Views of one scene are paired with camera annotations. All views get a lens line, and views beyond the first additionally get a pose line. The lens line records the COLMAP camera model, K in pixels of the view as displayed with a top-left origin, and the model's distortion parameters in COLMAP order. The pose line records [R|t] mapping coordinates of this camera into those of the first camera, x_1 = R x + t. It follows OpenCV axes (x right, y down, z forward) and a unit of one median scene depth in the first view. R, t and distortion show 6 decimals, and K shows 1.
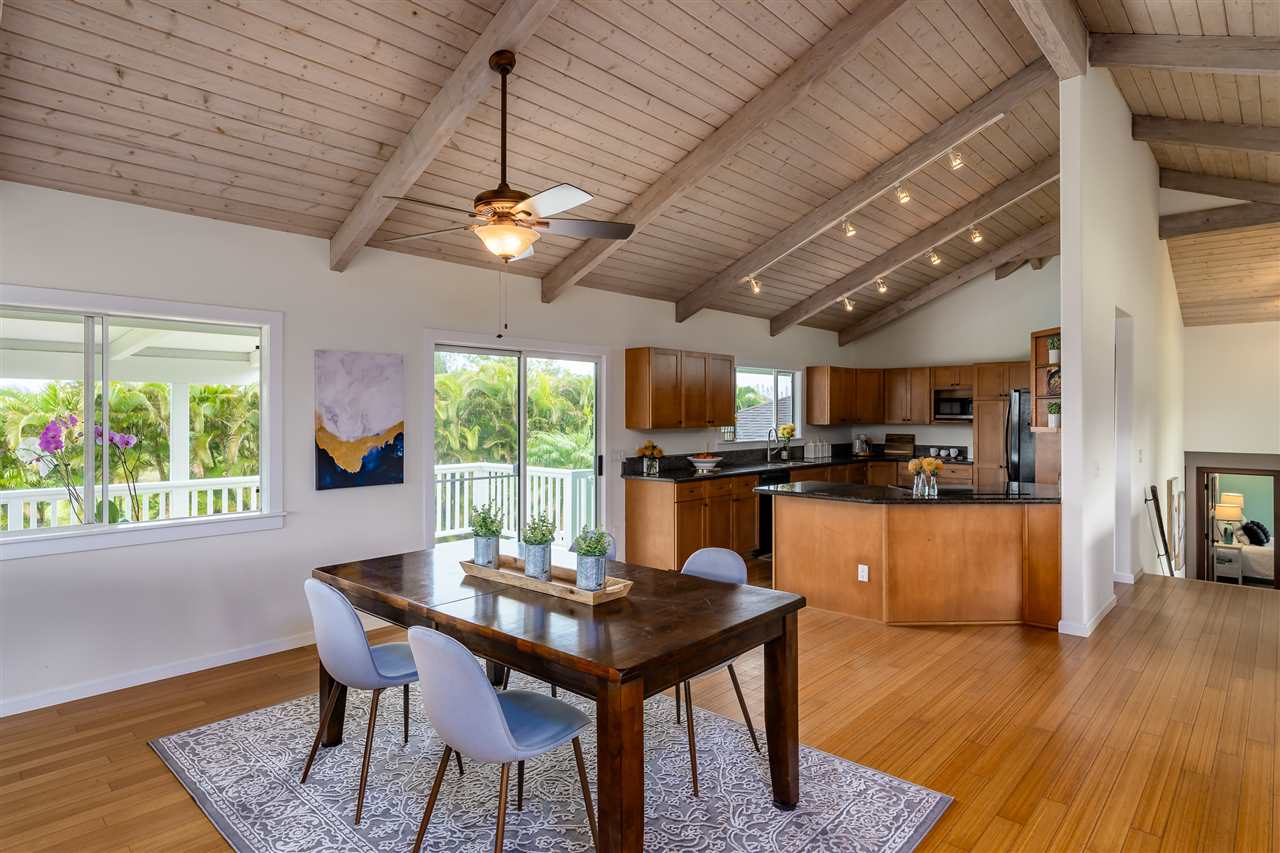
lens RADIAL K [[683.3, 0, 585.5], [0, 683.3, 418.7], [0, 0, 1]] dist [0.000646, -0.000128]
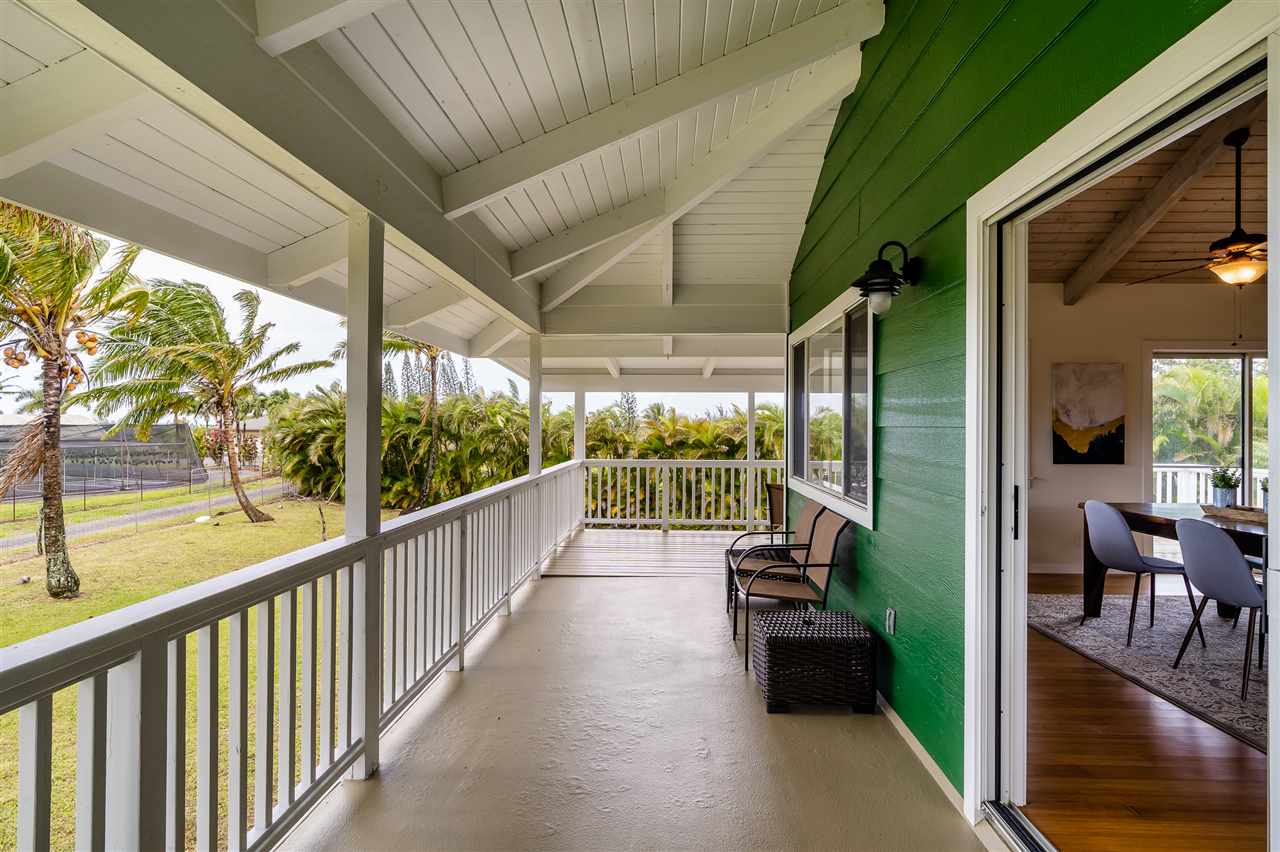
lens RADIAL K [[644.0, 0, 670.6], [0, 644.0, 421.6], [0, 0, 1]] dist [0.001071, -0.000724]
pose [[0.693834, 0.000215, -0.720135, 0.012047], [-0.009569, 0.999914, -0.008920, 0.037197], [0.720071, 0.013080, 0.693777, -0.480801]]
